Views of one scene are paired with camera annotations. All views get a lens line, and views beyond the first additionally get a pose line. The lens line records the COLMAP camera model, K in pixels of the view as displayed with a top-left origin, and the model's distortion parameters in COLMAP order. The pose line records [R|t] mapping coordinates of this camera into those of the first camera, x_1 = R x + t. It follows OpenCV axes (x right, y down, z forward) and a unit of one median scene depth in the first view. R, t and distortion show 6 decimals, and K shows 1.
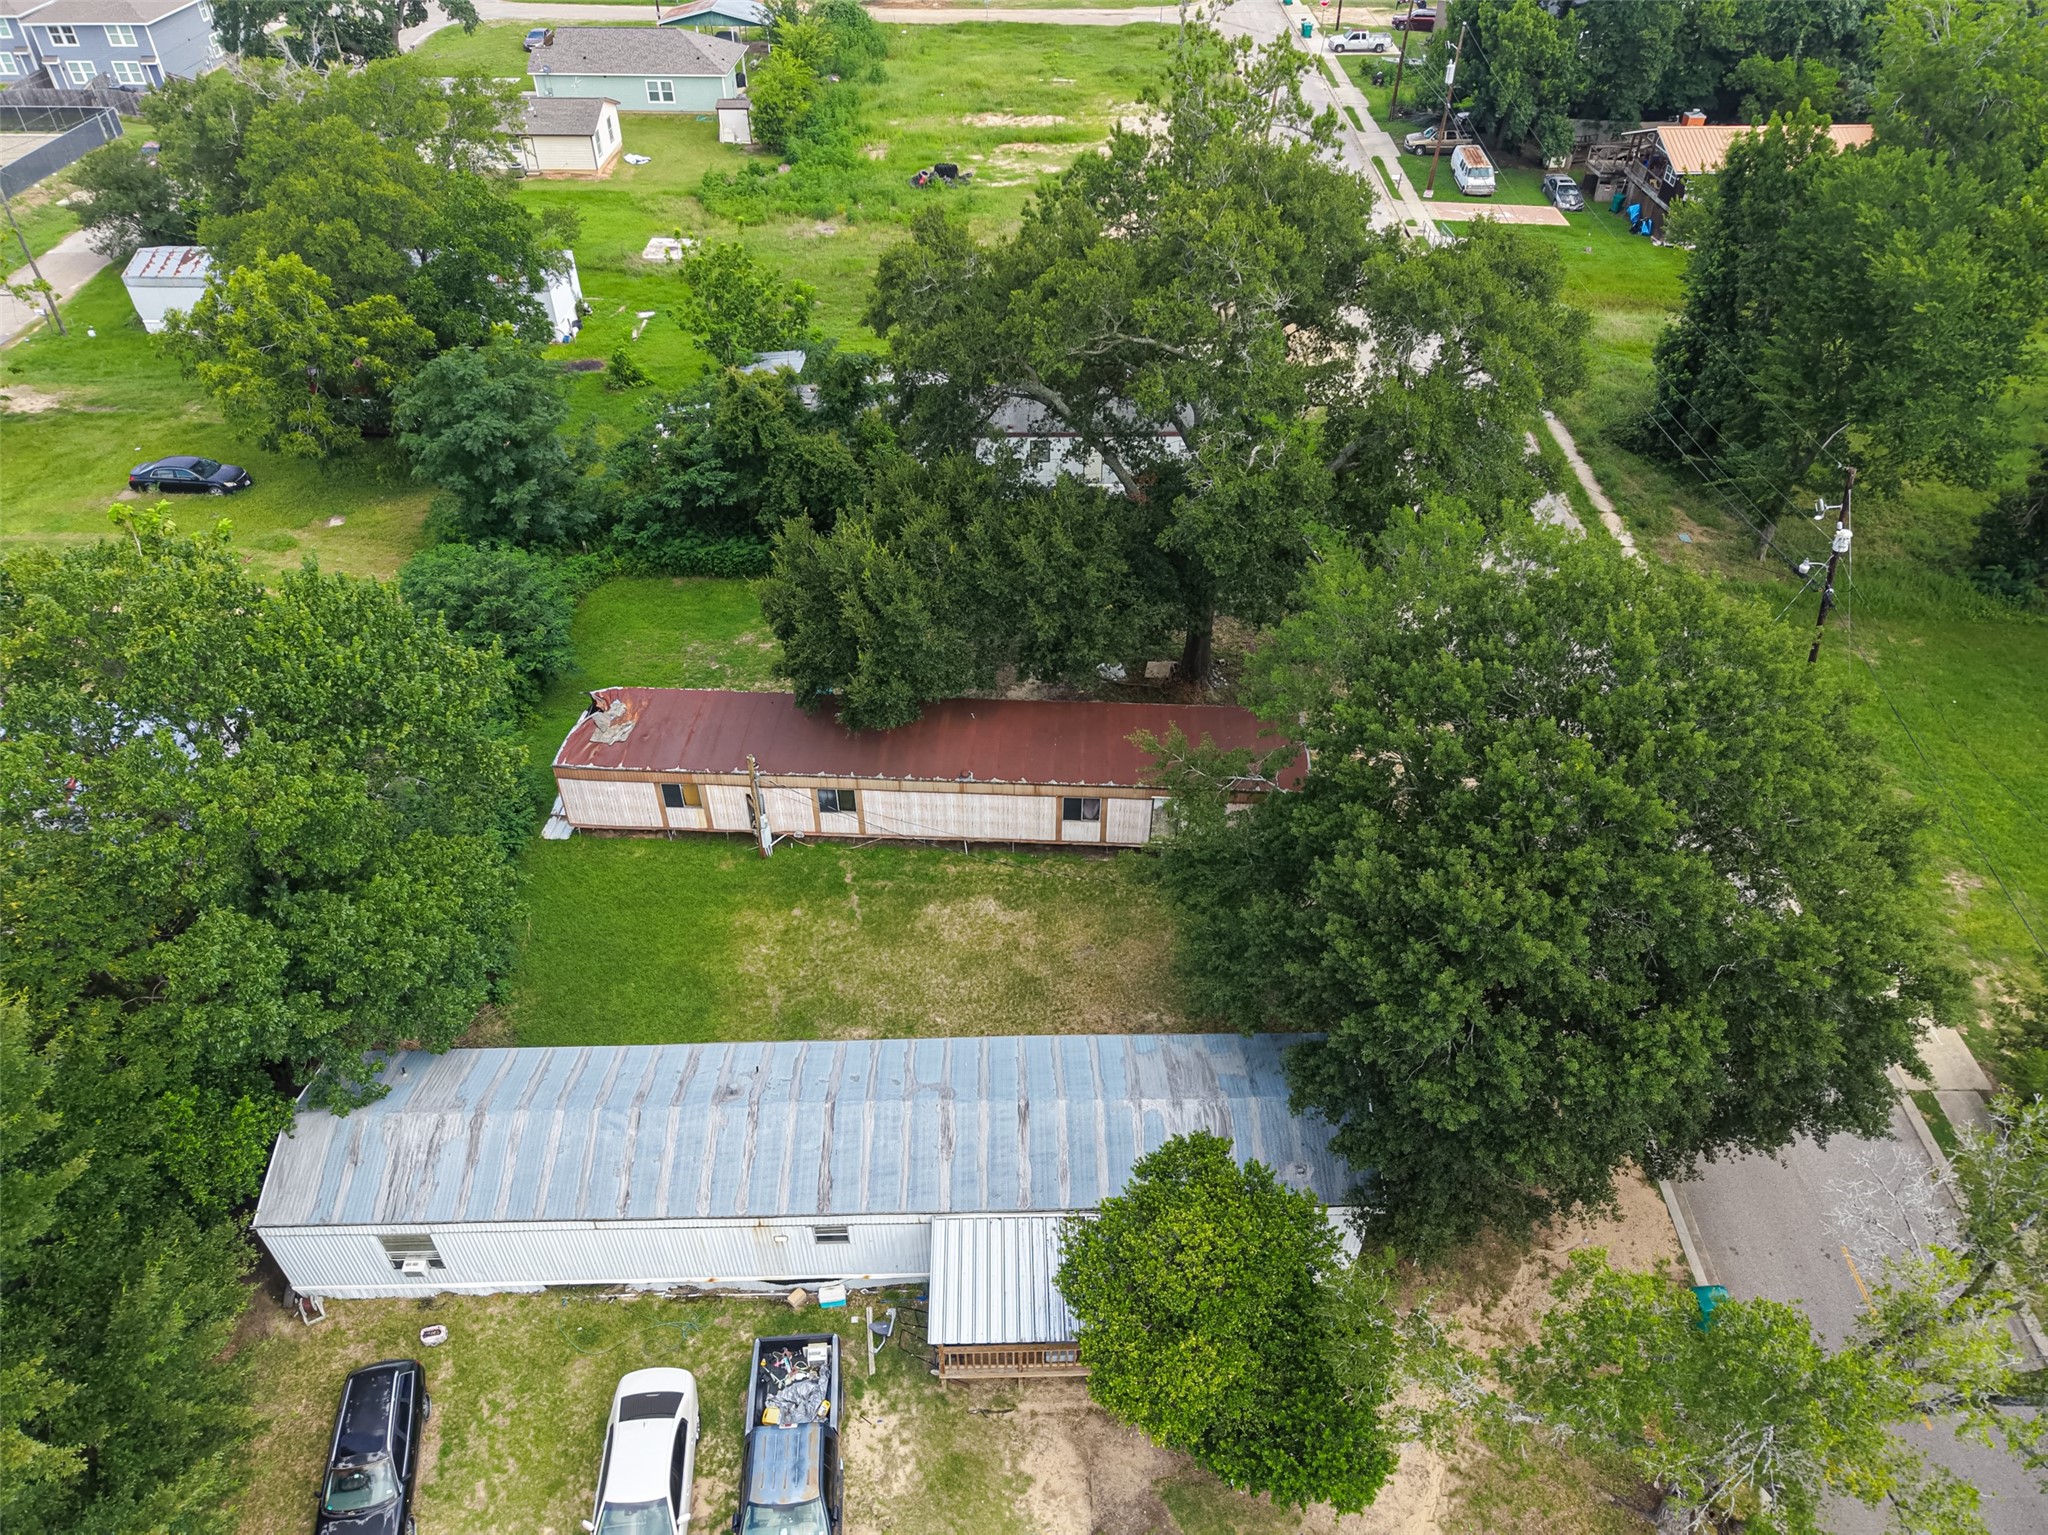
lens RADIAL K [[1369.3, 0, 1024.0], [0, 1369.3, 767.5], [0, 0, 1]] dist [0.014669, -0.011670]
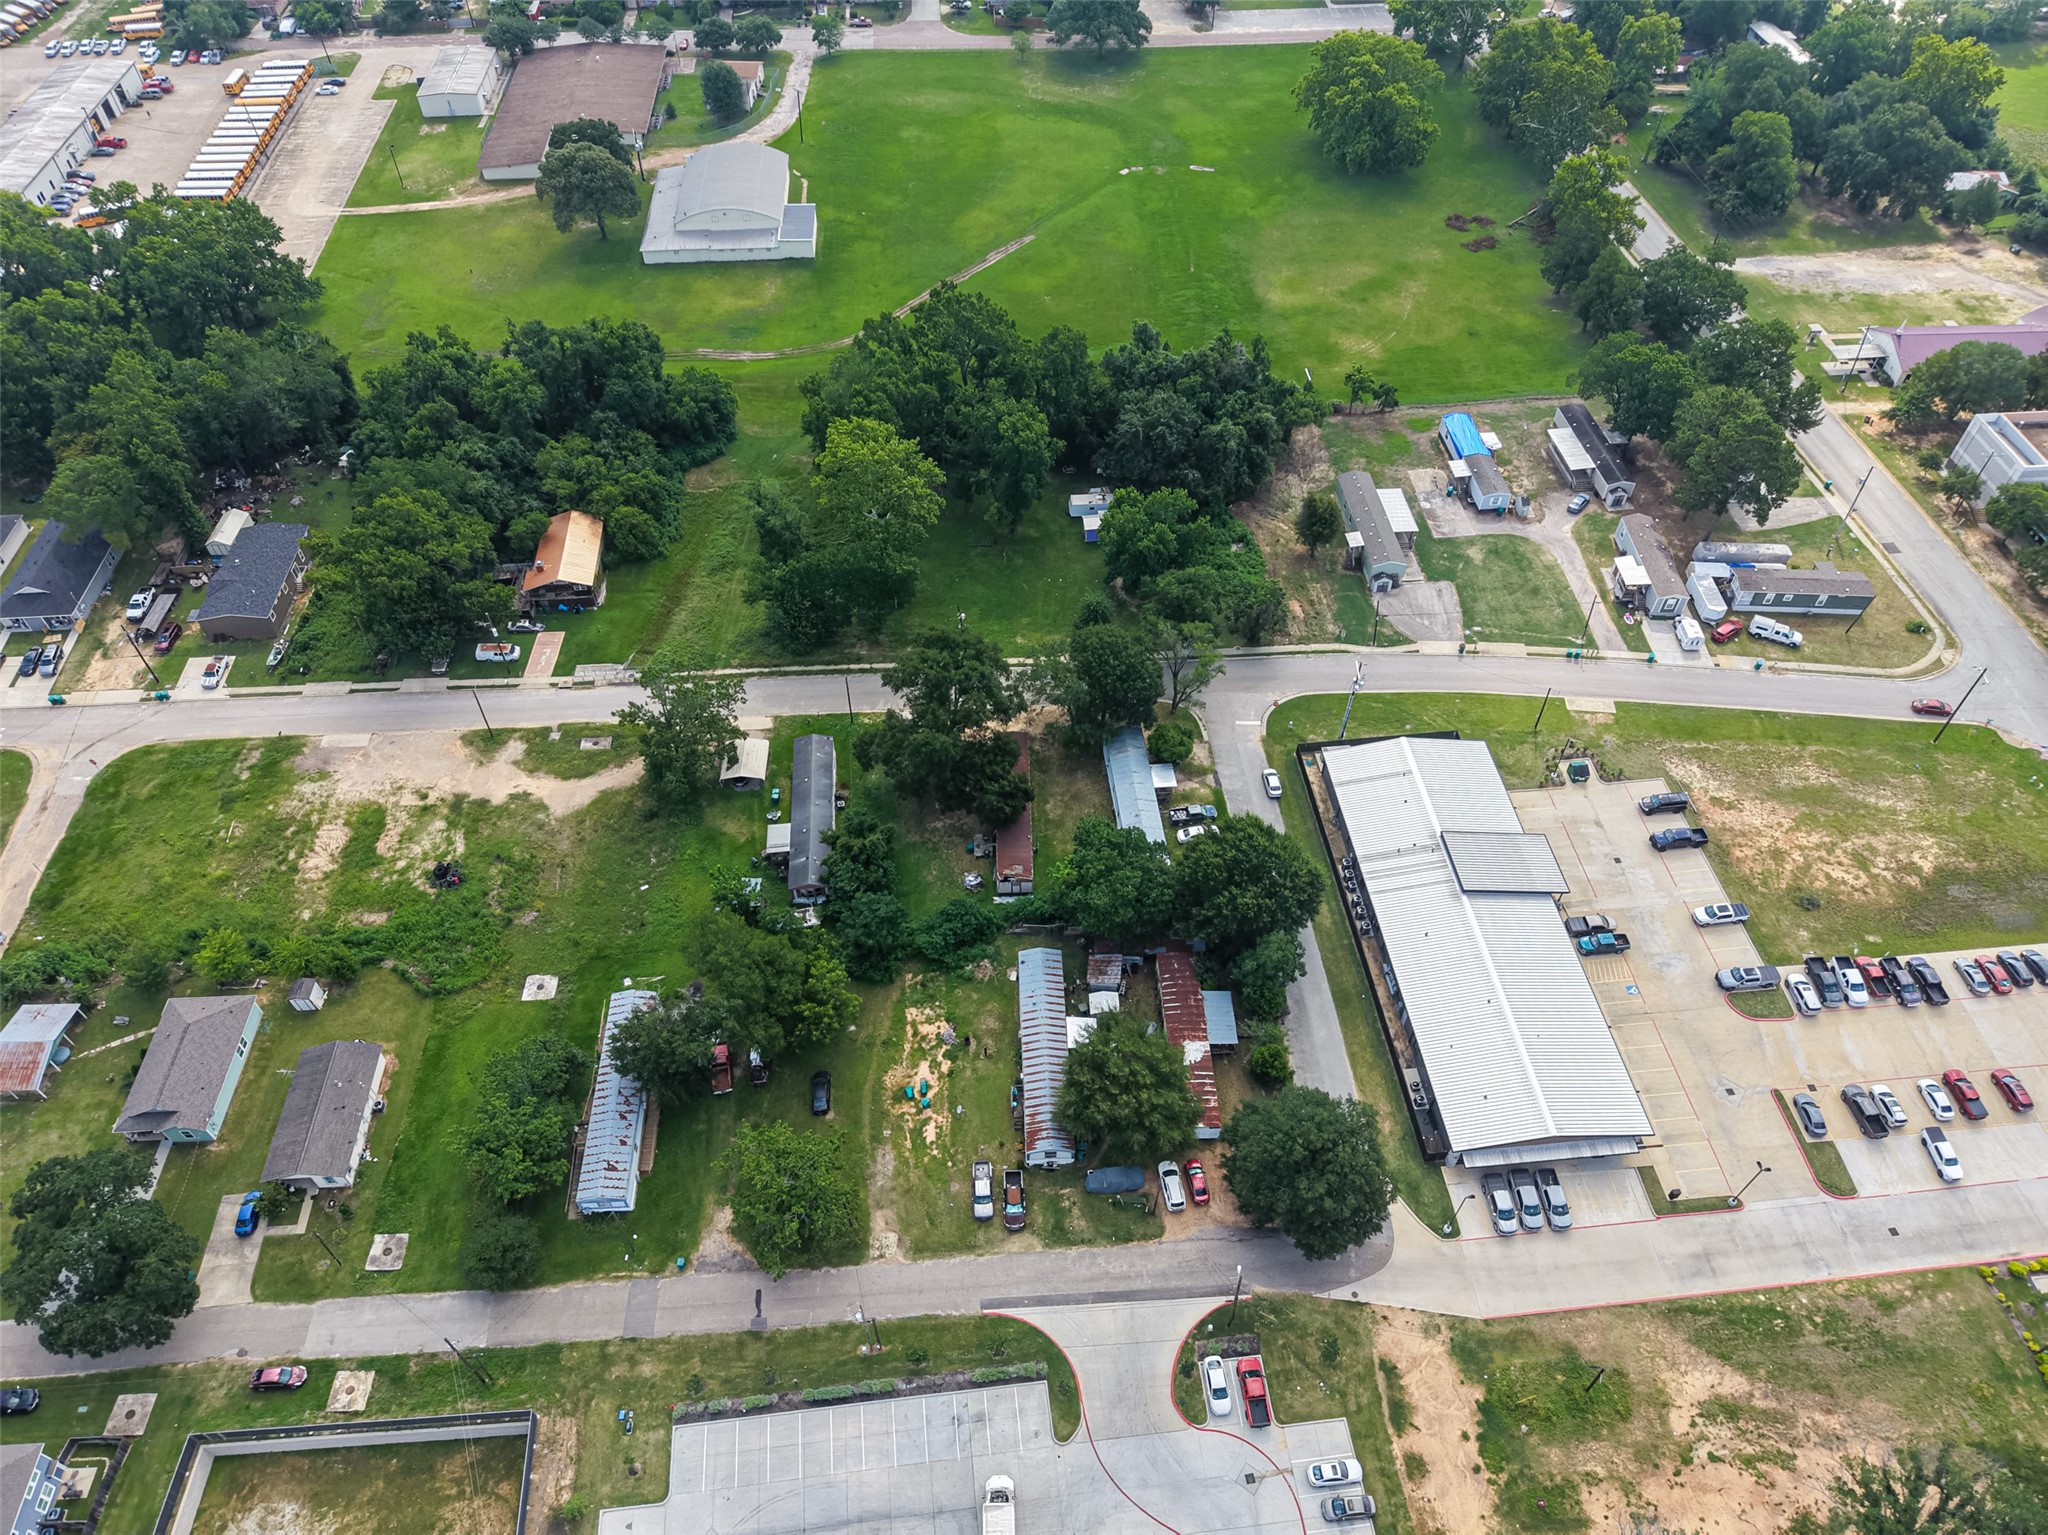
lens RADIAL K [[1365.3, 0, 1032.9], [0, 1365.3, 763.6], [0, 0, 1]] dist [0.035979, -0.035712]
pose [[-0.075998, -0.747223, 0.660214, -2.512399], [0.641830, 0.470057, 0.605888, -2.356322], [-0.763072, 0.469791, 0.443866, -0.780344]]
